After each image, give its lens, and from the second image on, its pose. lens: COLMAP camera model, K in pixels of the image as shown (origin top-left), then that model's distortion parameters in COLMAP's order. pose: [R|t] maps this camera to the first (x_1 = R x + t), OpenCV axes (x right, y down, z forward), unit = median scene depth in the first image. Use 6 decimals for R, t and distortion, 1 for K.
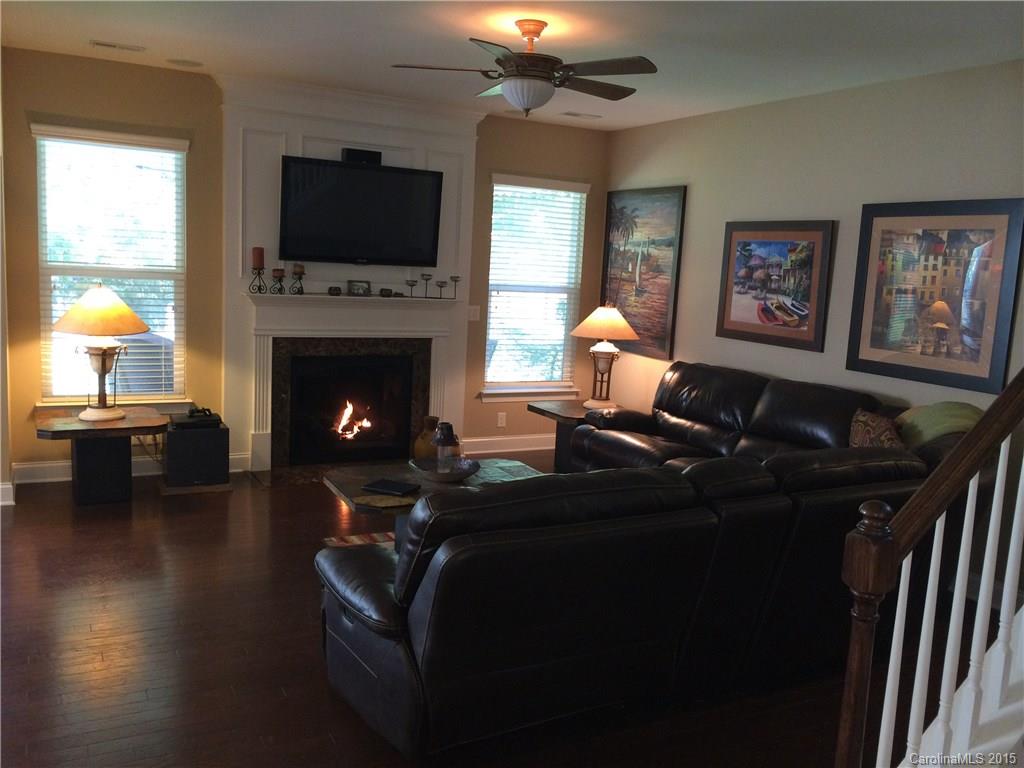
lens RADIAL K [[890.9, 0, 514.2], [0, 890.9, 381.1], [0, 0, 1]] dist [0.039941, -0.001363]
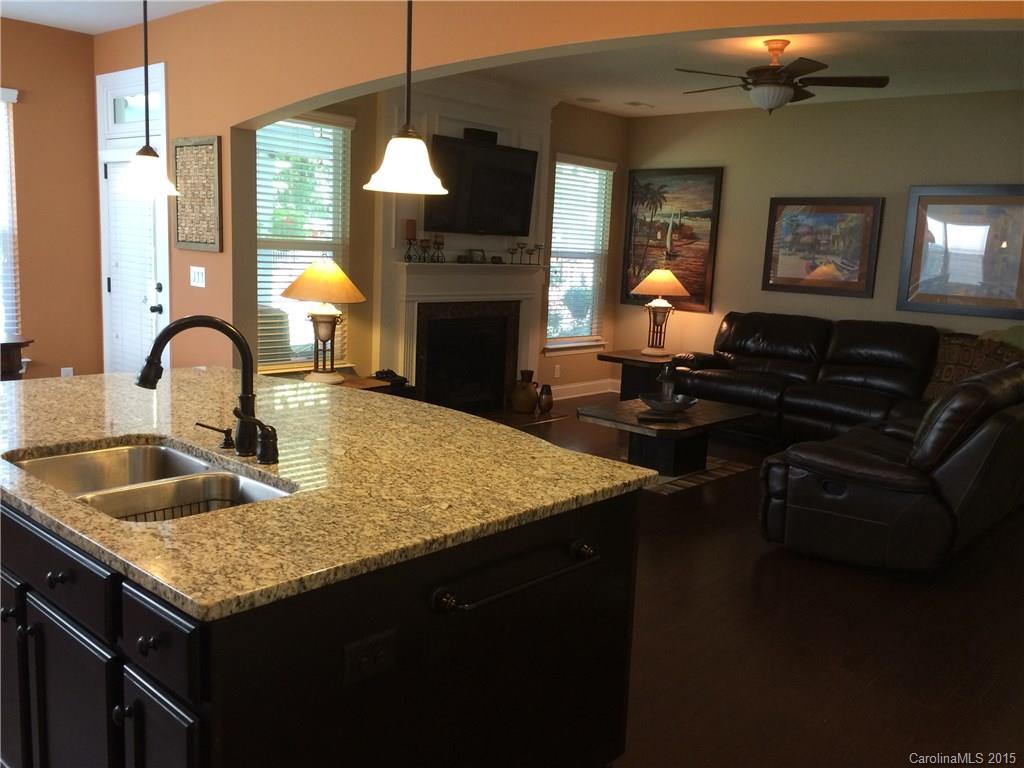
lens RADIAL K [[890.9, 0, 512.5], [0, 890.9, 386.2], [0, 0, 1]] dist [0.039941, -0.001363]
pose [[0.940242, -0.064100, 0.334418, -0.492761], [0.051336, 0.997581, 0.046877, 0.006558], [-0.336614, -0.026908, 0.941258, -0.056127]]
